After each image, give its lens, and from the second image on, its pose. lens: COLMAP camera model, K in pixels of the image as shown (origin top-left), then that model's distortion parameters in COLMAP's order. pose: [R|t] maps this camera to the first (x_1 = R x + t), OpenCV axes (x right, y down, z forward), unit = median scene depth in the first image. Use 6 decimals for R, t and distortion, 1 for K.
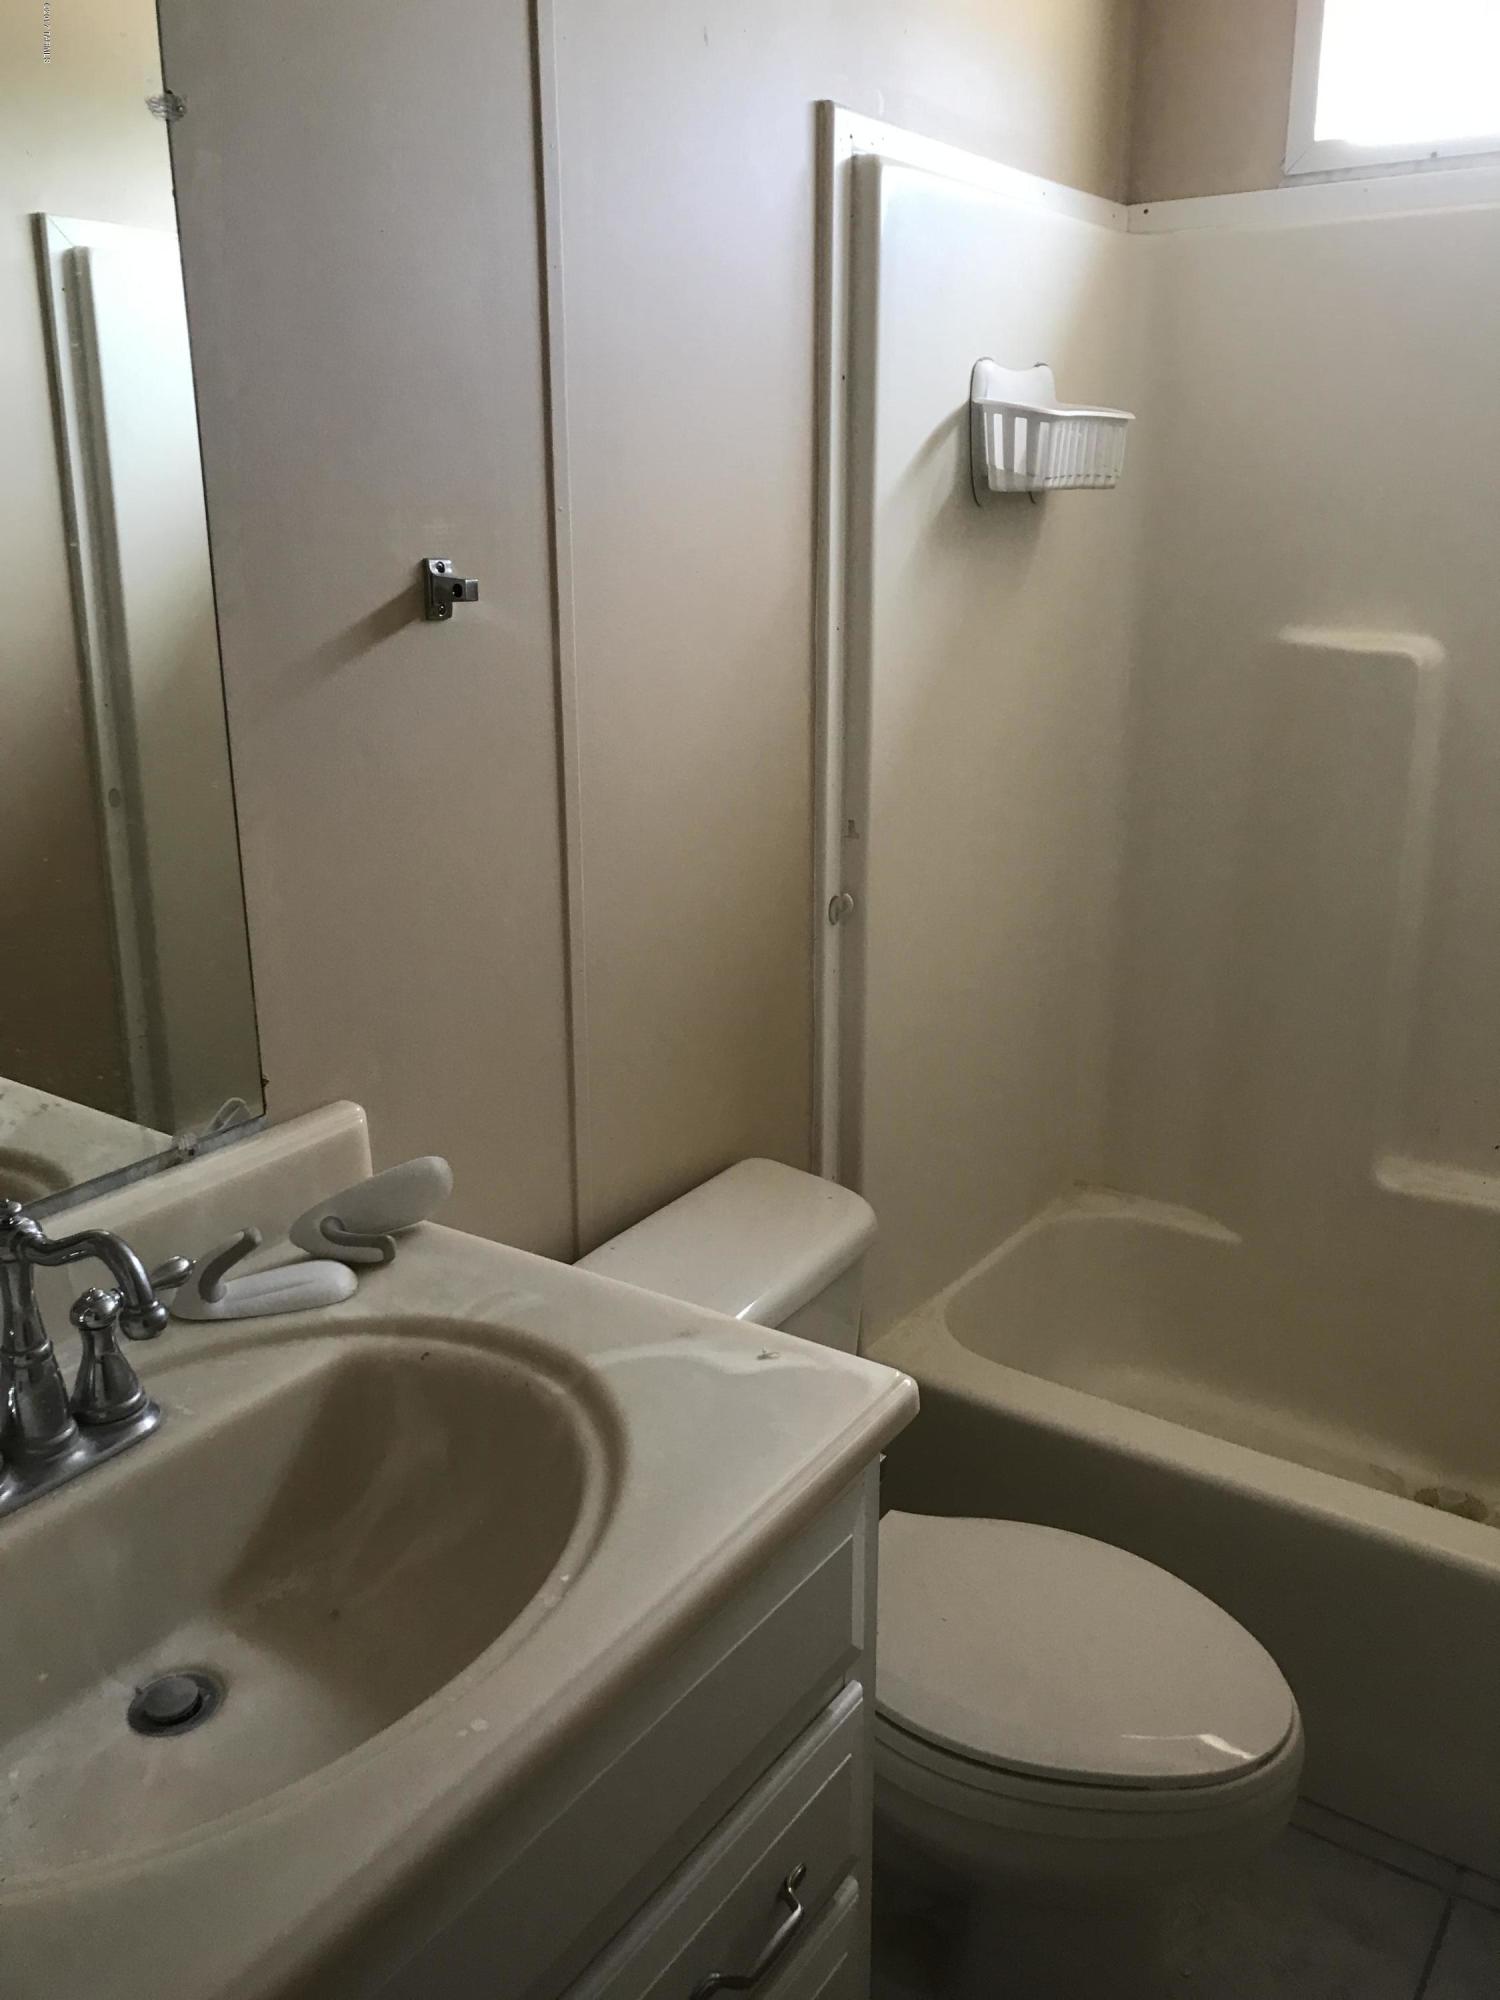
lens RADIAL K [[1635.4, 0, 771.6], [0, 1635.4, 975.4], [0, 0, 1]] dist [0.024617, -0.024178]
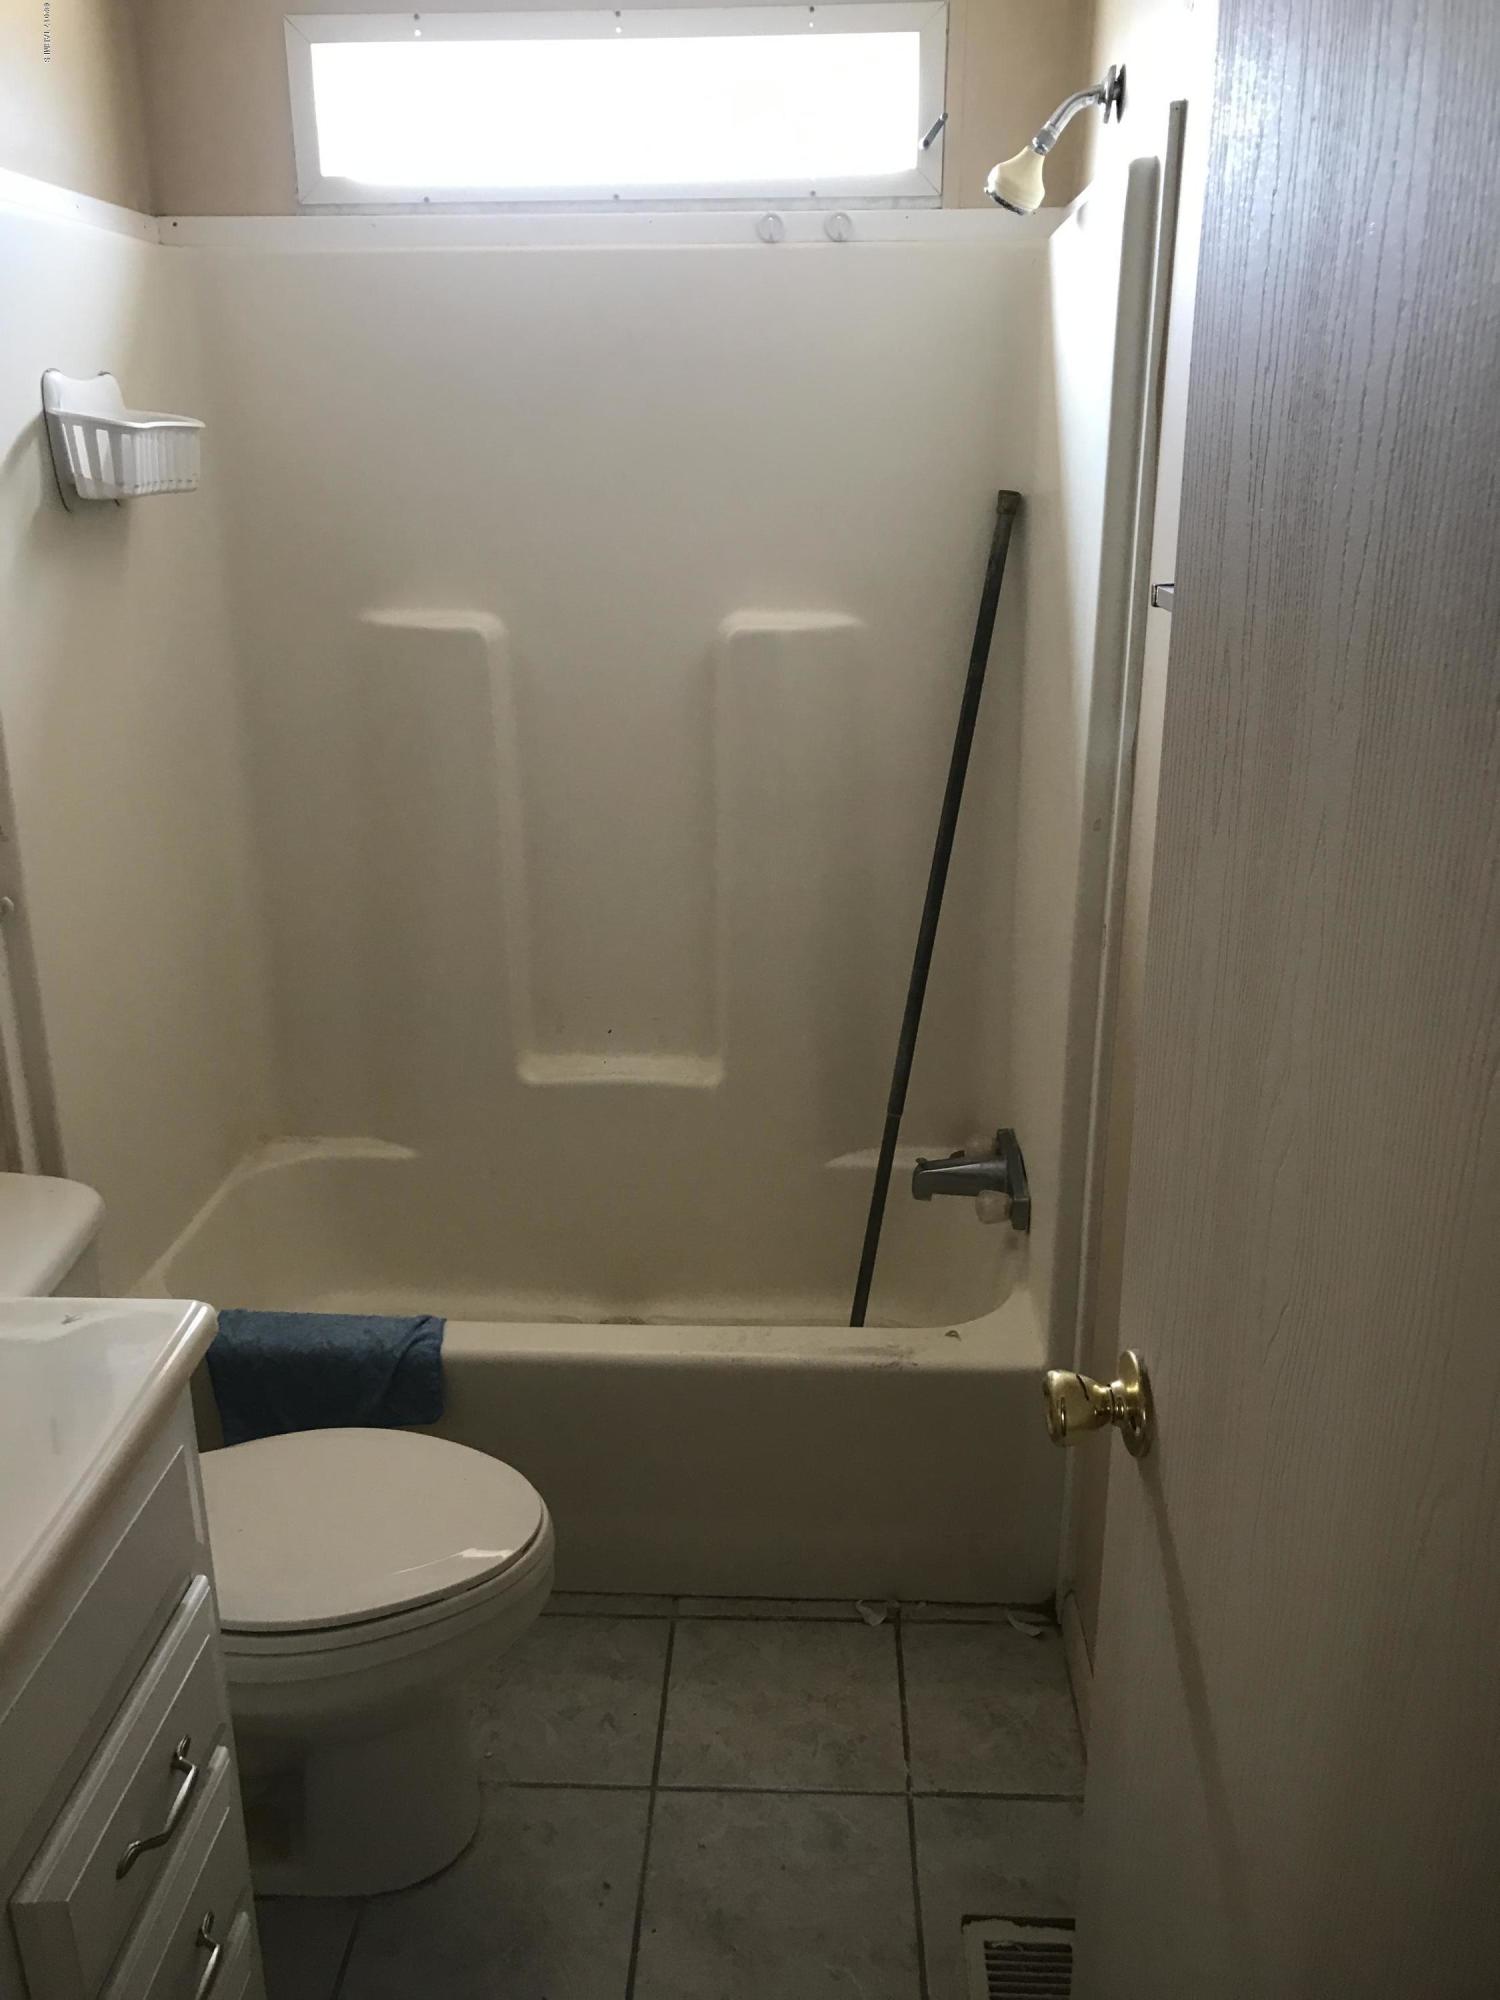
lens RADIAL K [[1635.4, 0, 748.8], [0, 1635.4, 999.1], [0, 0, 1]] dist [0.024617, -0.024178]
pose [[0.852224, -0.171683, 0.494206, -0.075028], [0.151192, 0.985138, 0.081508, -0.001515], [-0.500855, 0.005257, 0.865515, -0.118036]]
